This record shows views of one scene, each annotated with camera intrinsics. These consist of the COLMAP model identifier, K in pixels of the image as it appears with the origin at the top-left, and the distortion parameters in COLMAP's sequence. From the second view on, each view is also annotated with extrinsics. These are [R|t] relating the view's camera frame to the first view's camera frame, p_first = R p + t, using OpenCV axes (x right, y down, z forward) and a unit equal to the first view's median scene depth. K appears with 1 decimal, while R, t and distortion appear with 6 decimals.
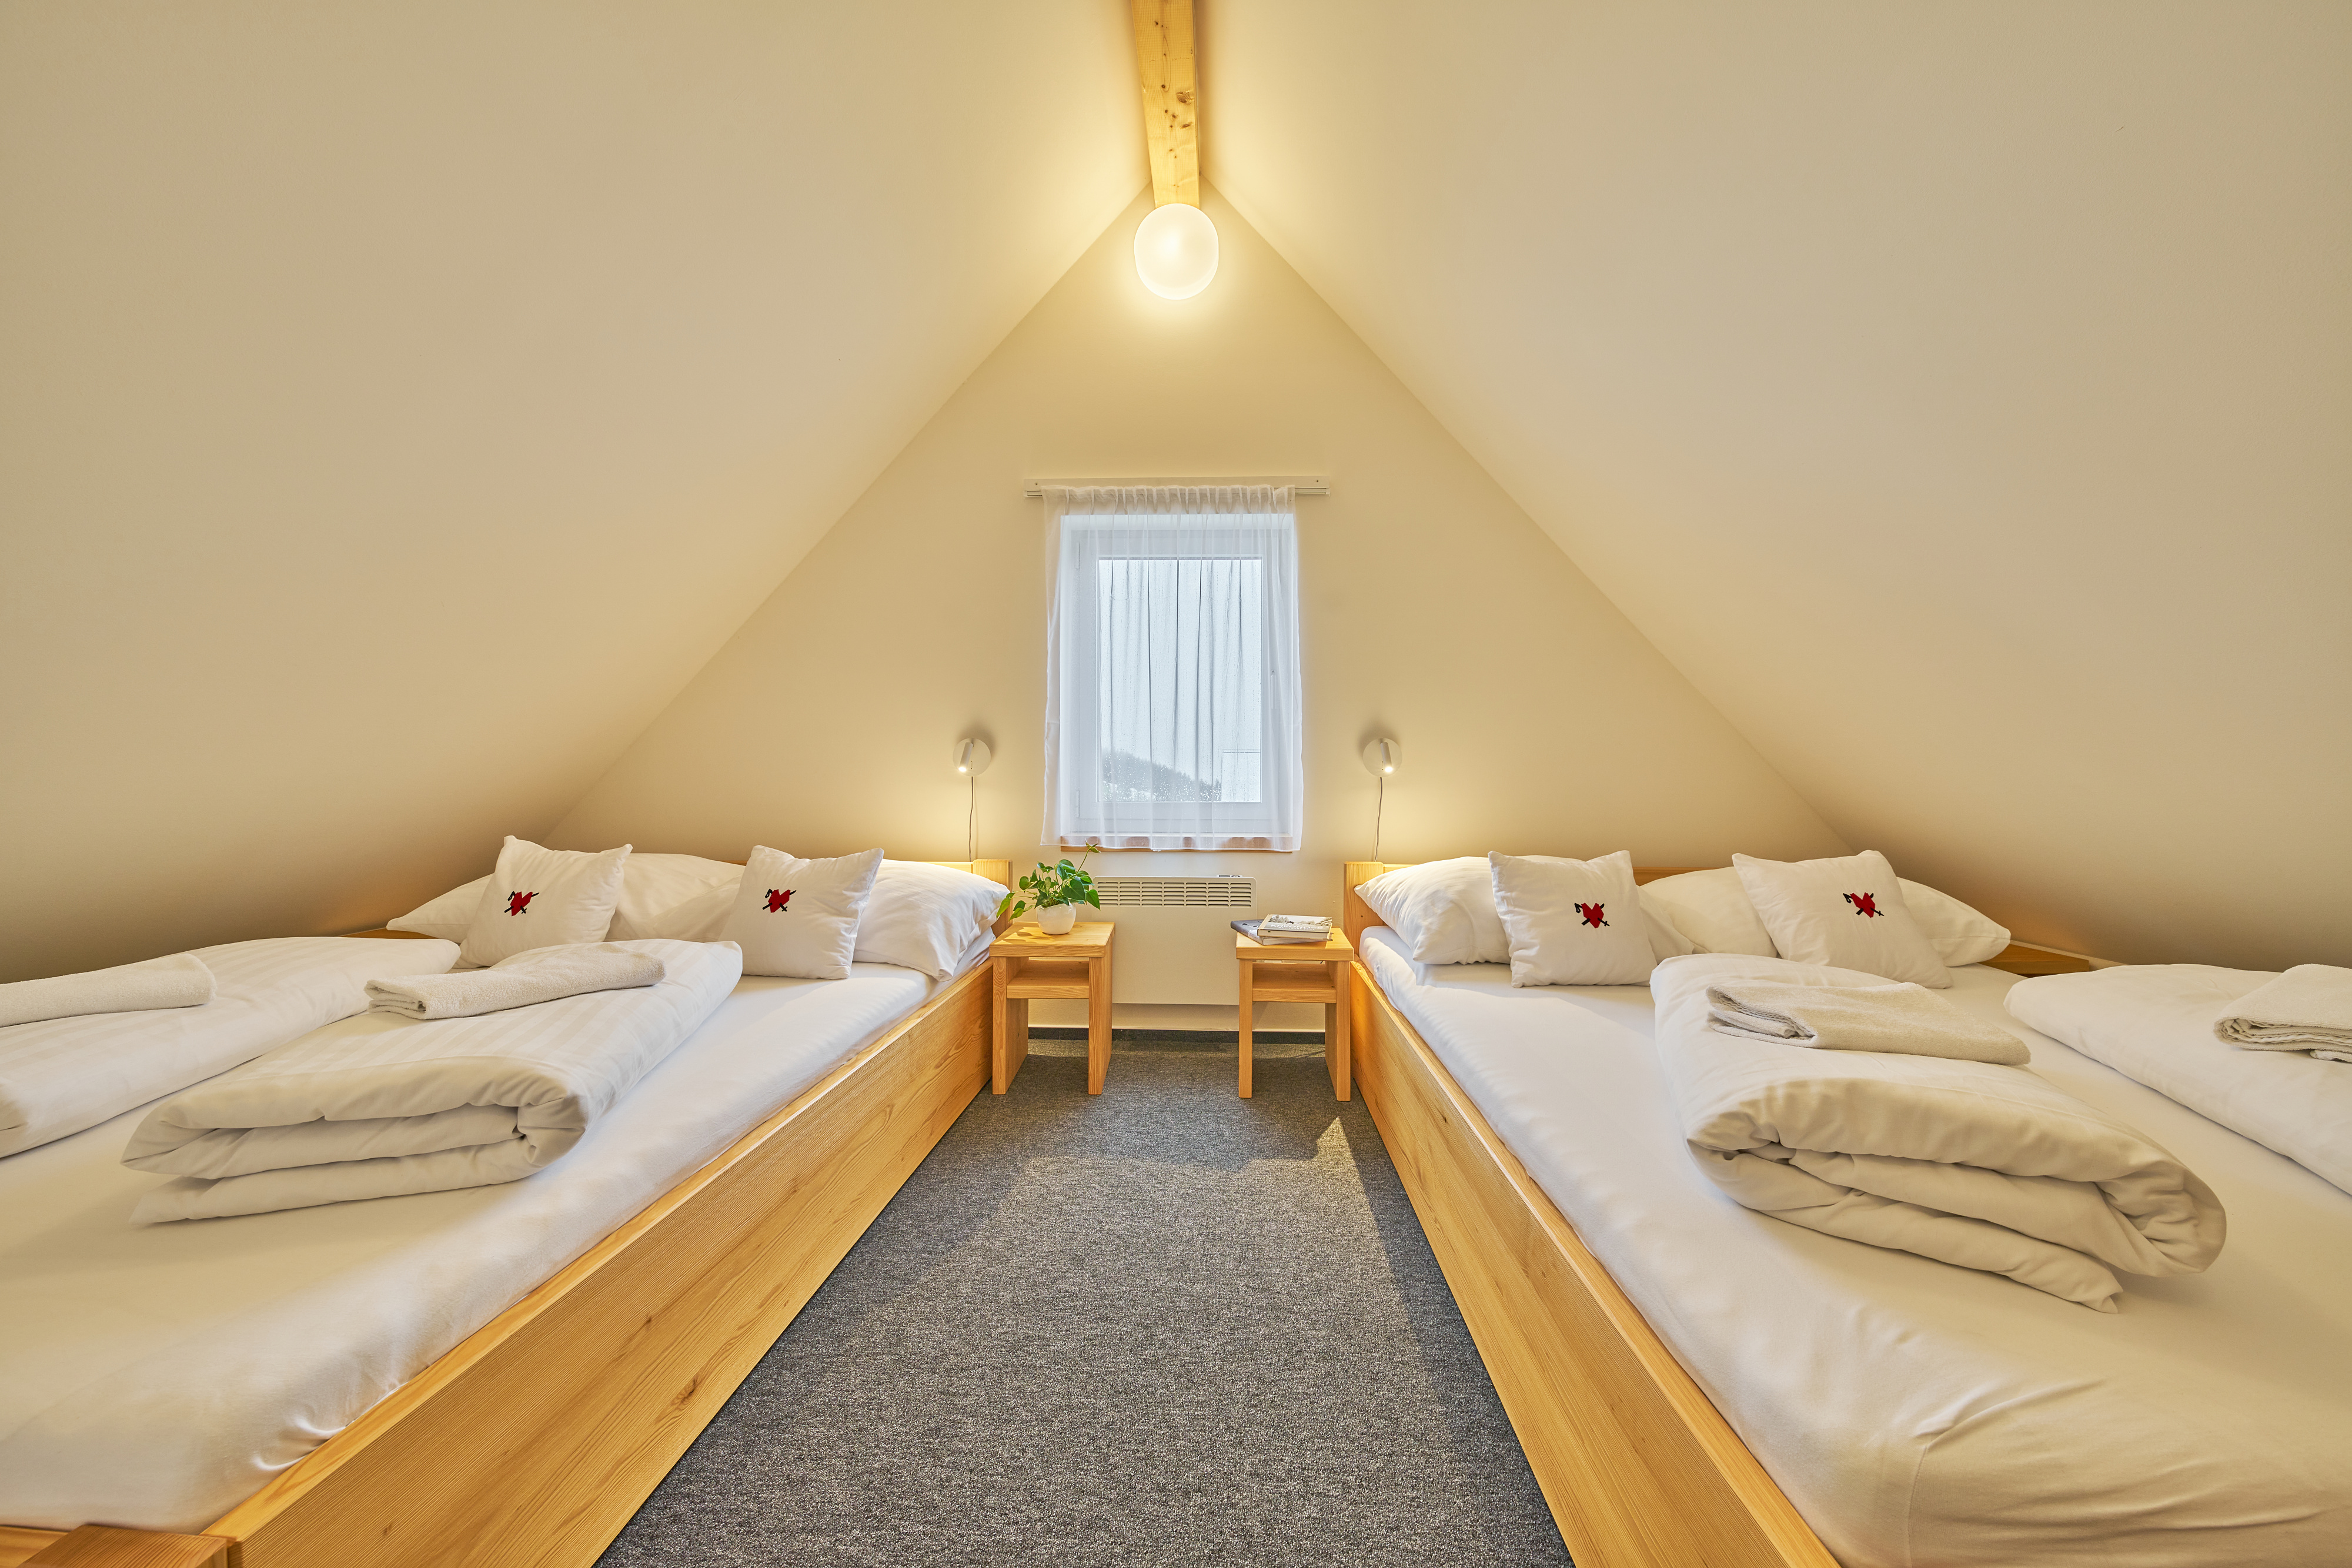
lens RADIAL K [[762.0, 0, 1194.8], [0, 762.0, 785.6], [0, 0, 1]] dist [-0.001065, -0.000095]
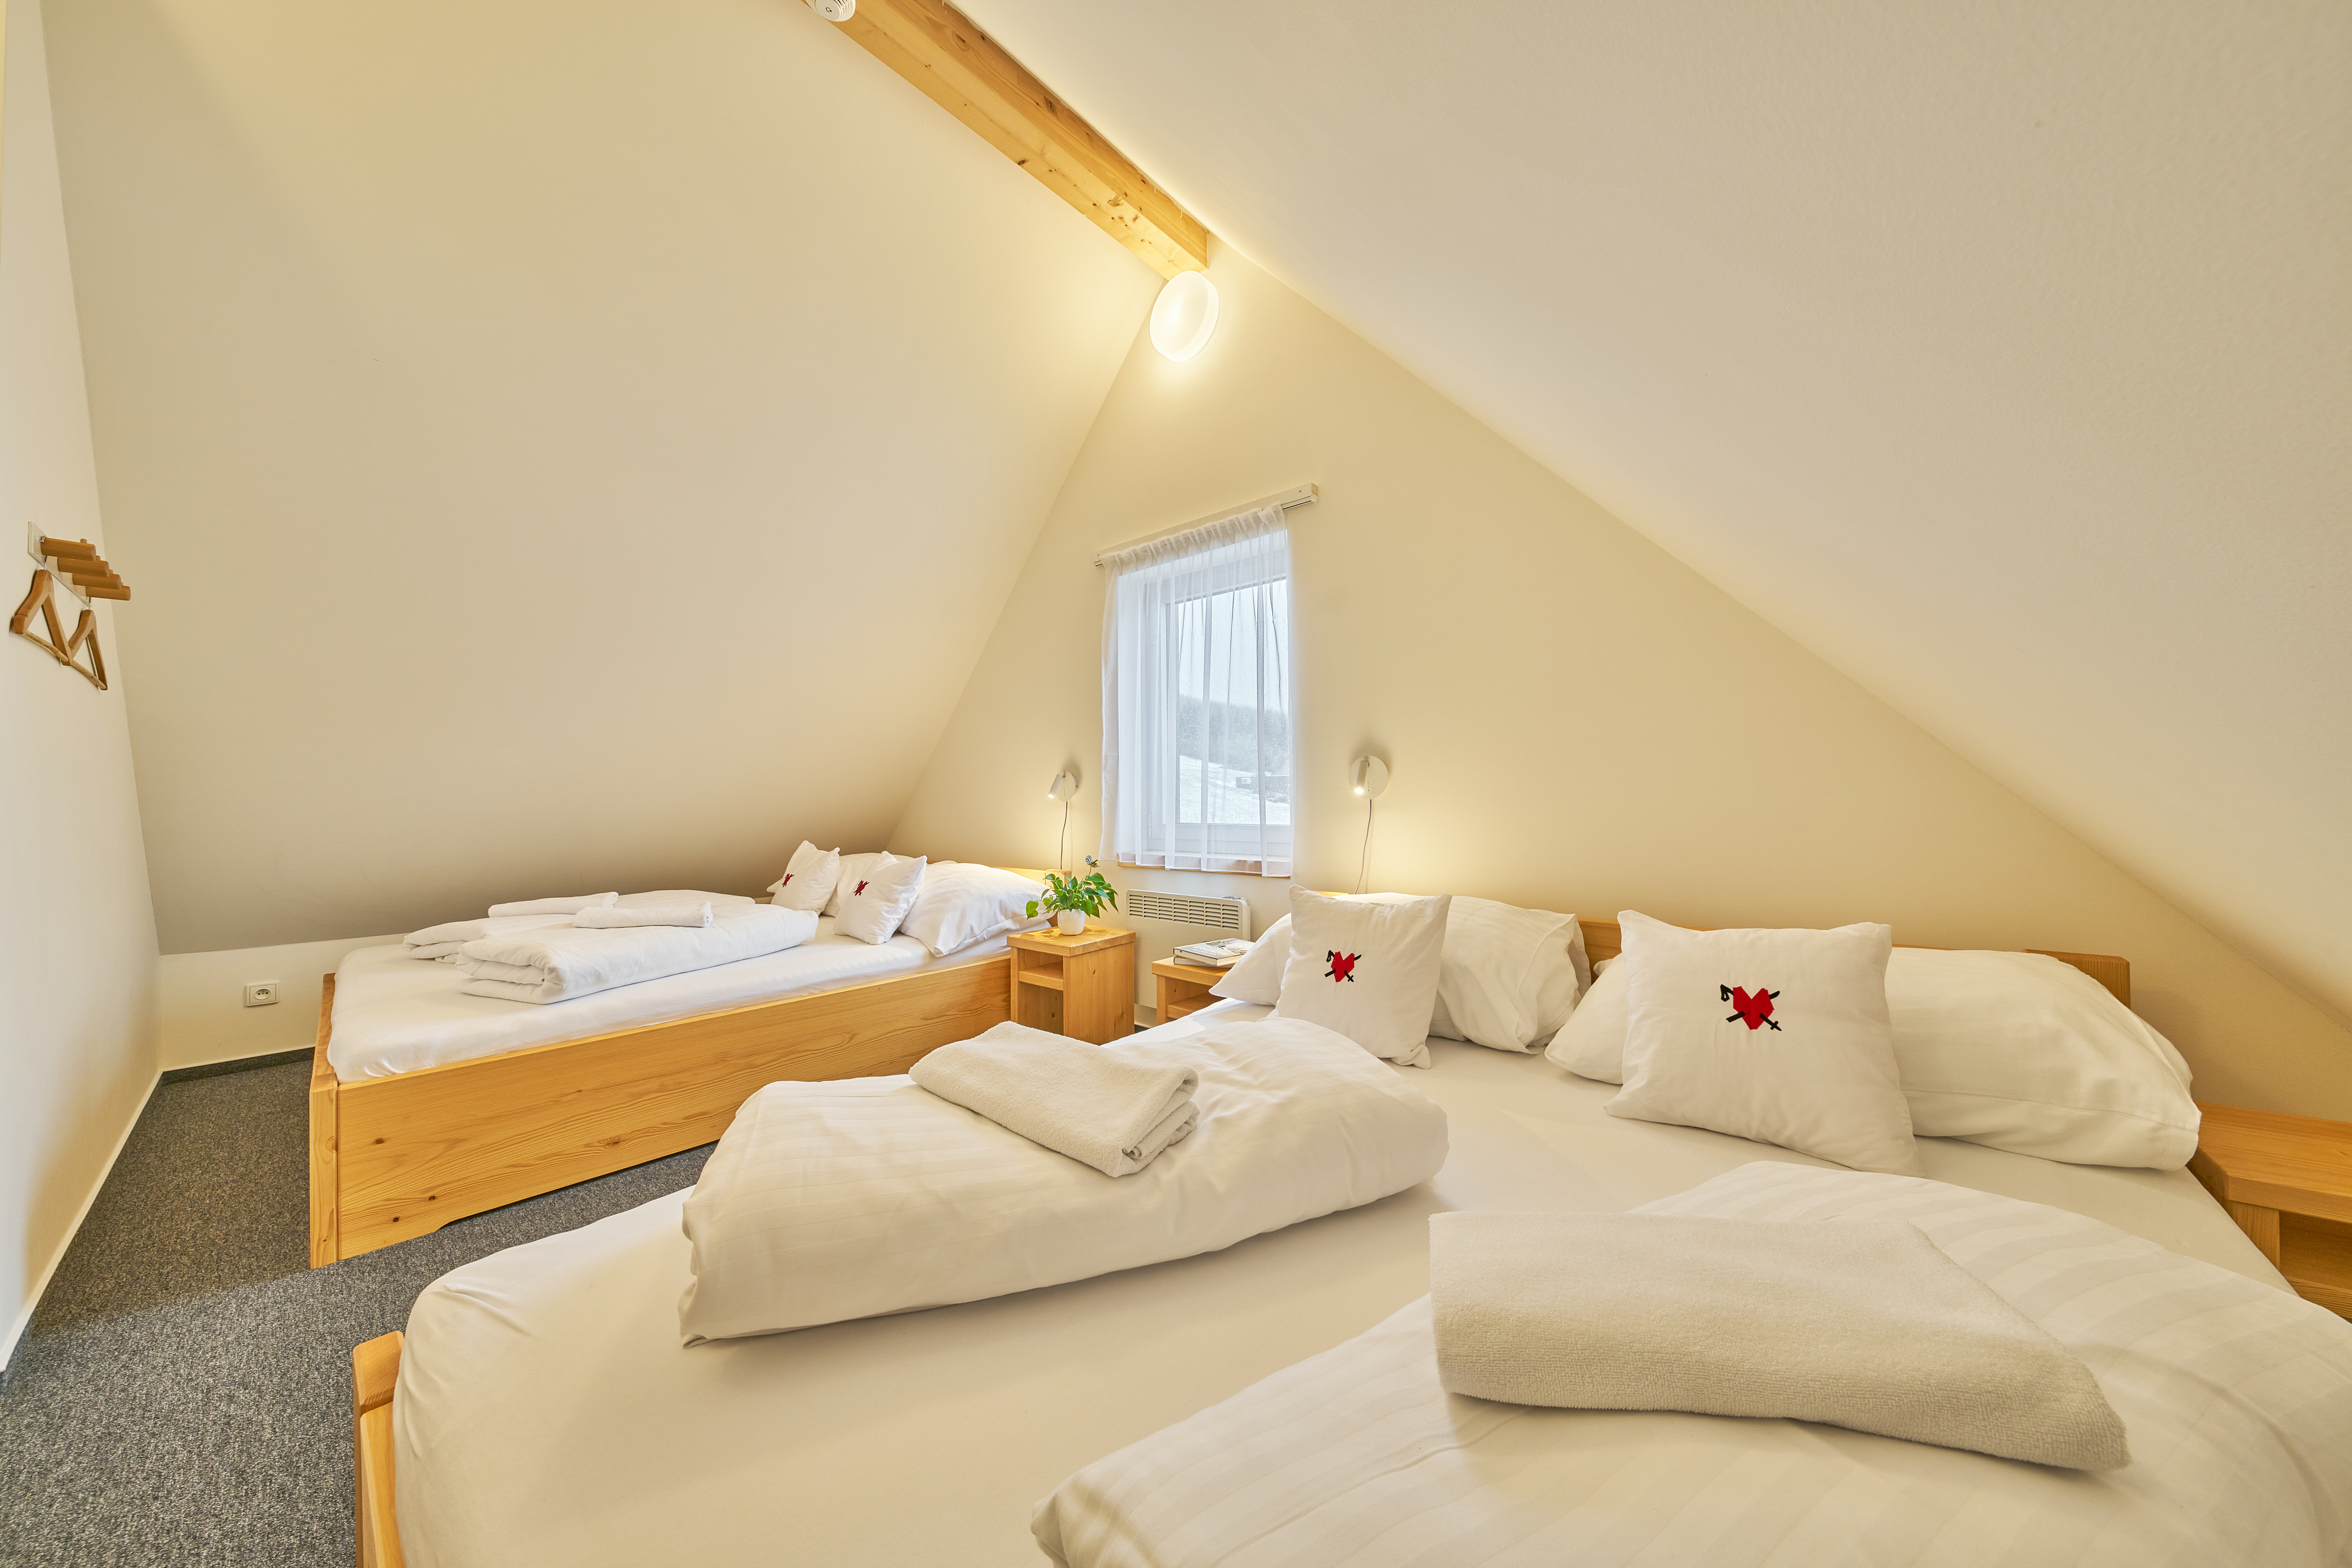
lens RADIAL K [[762.0, 0, 1190.8], [0, 762.0, 791.0], [0, 0, 1]] dist [-0.001065, -0.000095]
pose [[0.779567, -0.016809, -0.626093, 0.663141], [0.005813, 0.999791, -0.019604, -0.004988], [0.626292, 0.011643, 0.779502, 0.175979]]
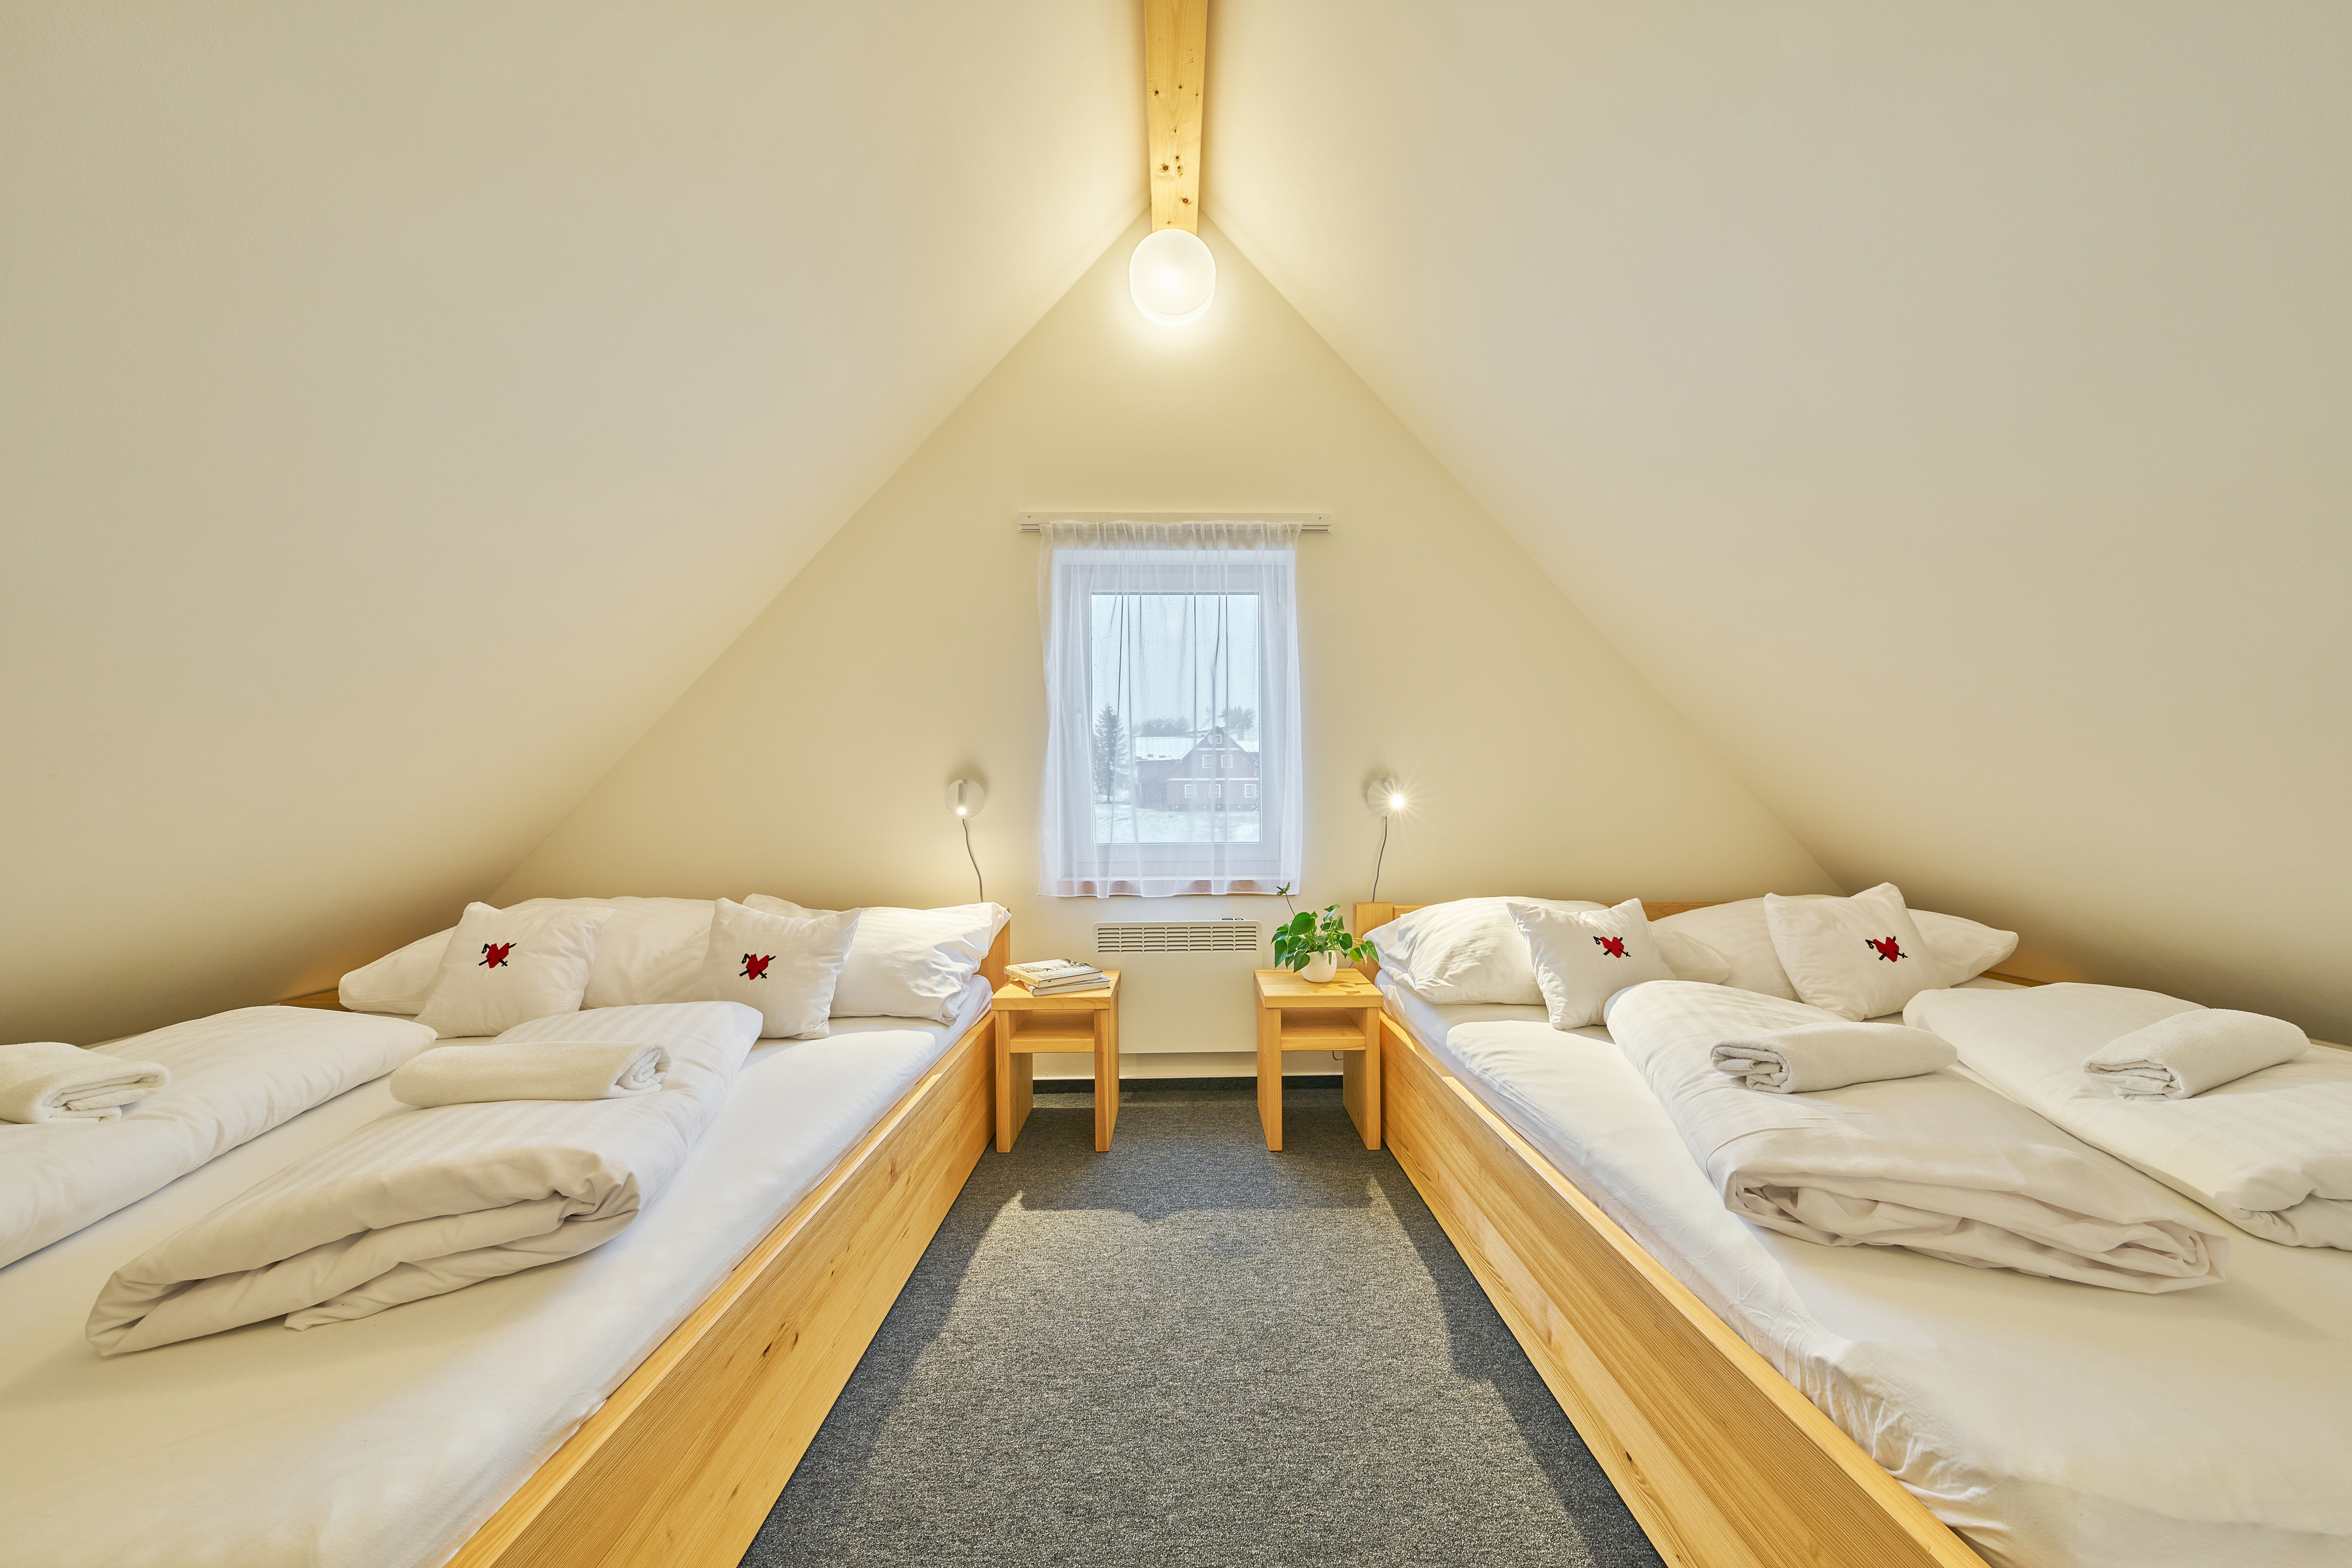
lens RADIAL K [[762.0, 0, 1090.9], [0, 762.0, 821.7], [0, 0, 1]] dist [-0.001065, -0.000095]
pose [[0.997718, -0.010561, 0.066681, -0.207130], [0.010823, 0.999935, -0.003573, -0.005248], [-0.066639, 0.004286, 0.997768, 0.036901]]
